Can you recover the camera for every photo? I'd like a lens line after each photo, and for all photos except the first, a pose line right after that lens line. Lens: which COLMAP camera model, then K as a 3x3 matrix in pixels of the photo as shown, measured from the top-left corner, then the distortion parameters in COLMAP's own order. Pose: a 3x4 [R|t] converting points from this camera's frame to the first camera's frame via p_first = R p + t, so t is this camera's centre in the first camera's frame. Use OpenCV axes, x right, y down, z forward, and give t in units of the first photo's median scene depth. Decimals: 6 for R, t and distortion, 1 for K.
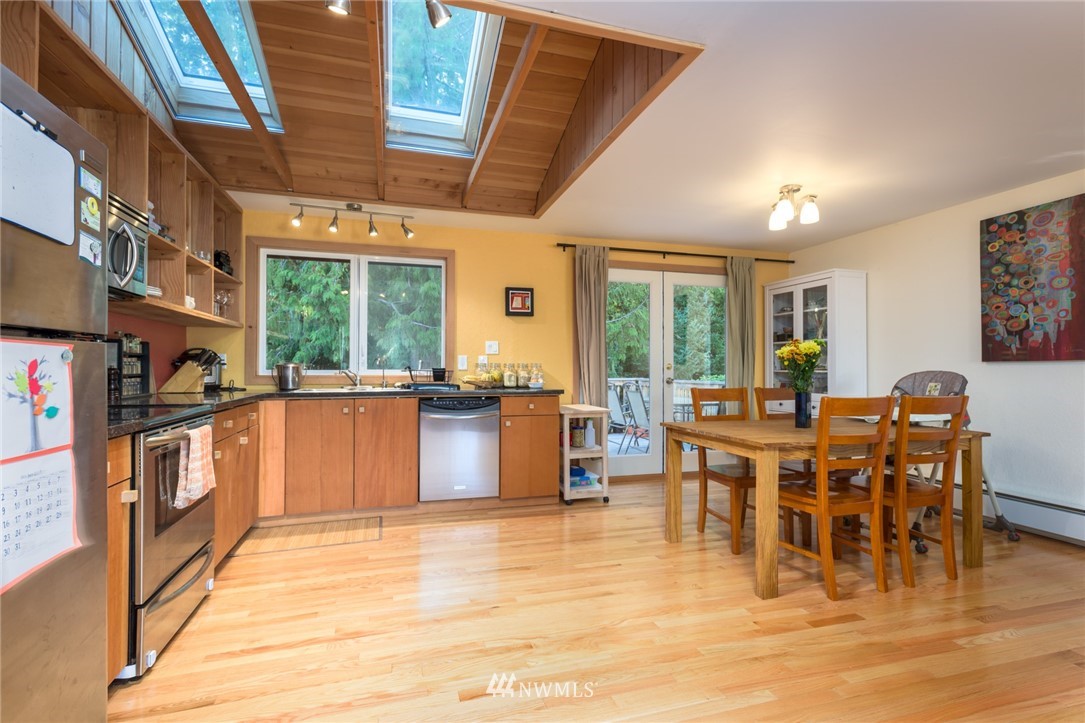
lens RADIAL K [[502.8, 0, 542.8], [0, 502.8, 362.2], [0, 0, 1]] dist [0.011211, -0.000495]
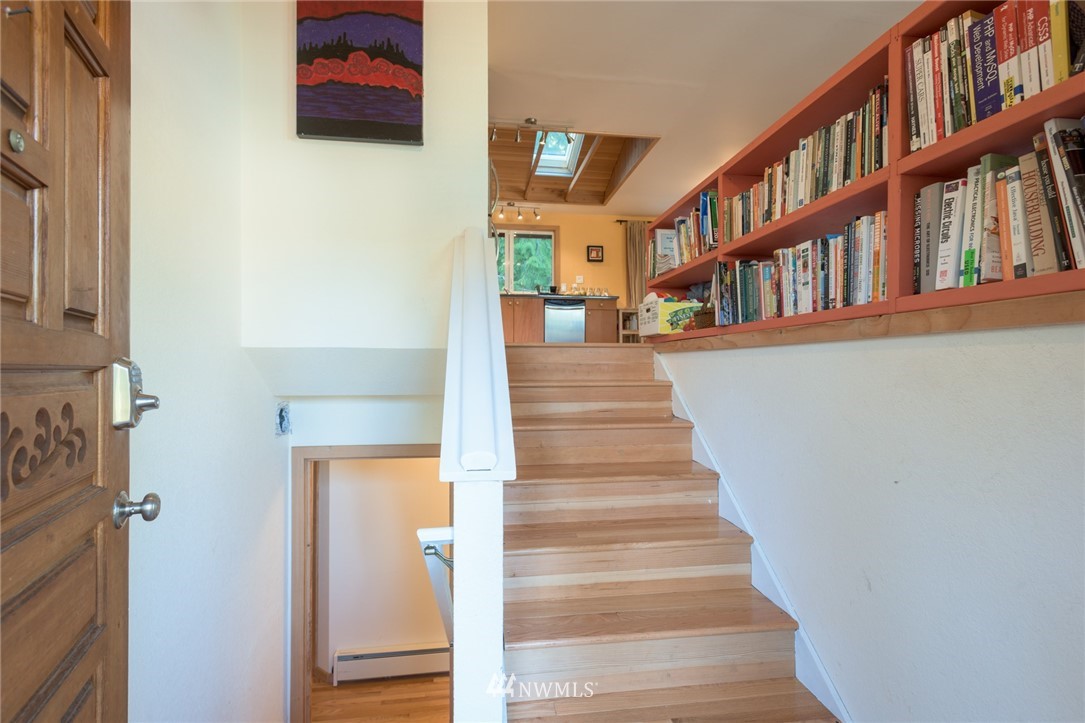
lens RADIAL K [[502.8, 0, 544.8], [0, 502.8, 360.1], [0, 0, 1]] dist [0.011211, -0.000495]
pose [[0.989313, -0.003973, -0.145751, 0.042781], [0.003217, 0.999980, -0.005425, 0.319198], [0.145769, 0.004898, 0.989307, -0.944087]]
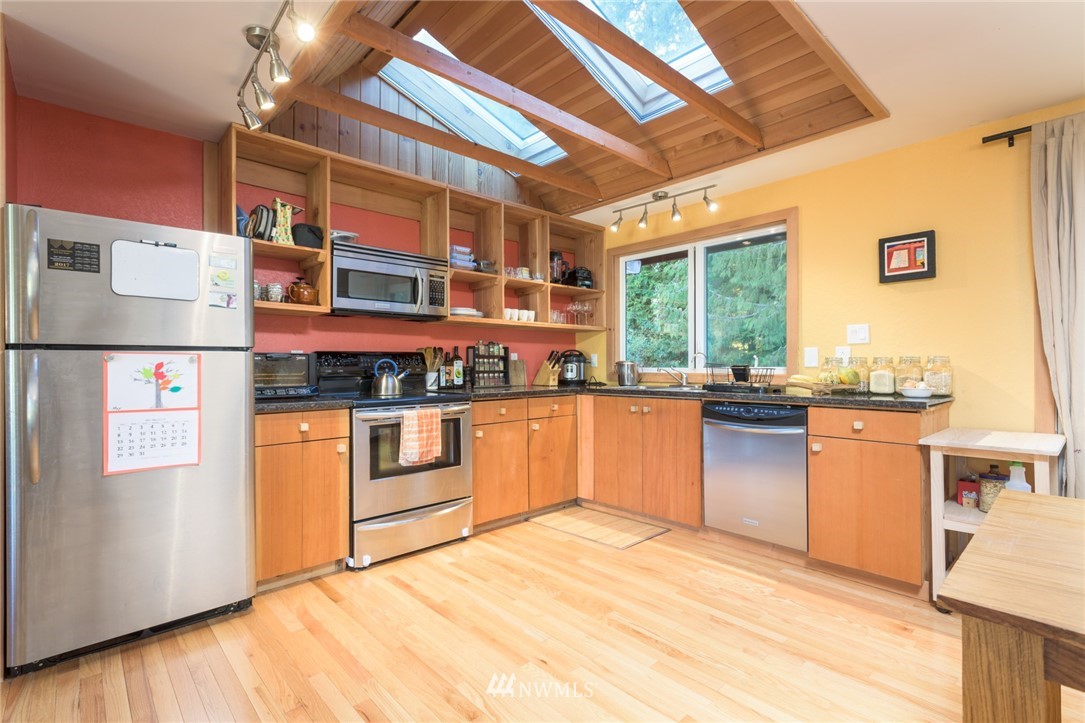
lens RADIAL K [[502.8, 0, 545.6], [0, 502.8, 362.4], [0, 0, 1]] dist [0.011211, -0.000495]
pose [[0.444392, -0.010189, -0.895775, 0.381059], [0.014280, 0.999889, -0.004289, 0.007040], [0.895719, -0.010885, 0.444488, 0.389623]]
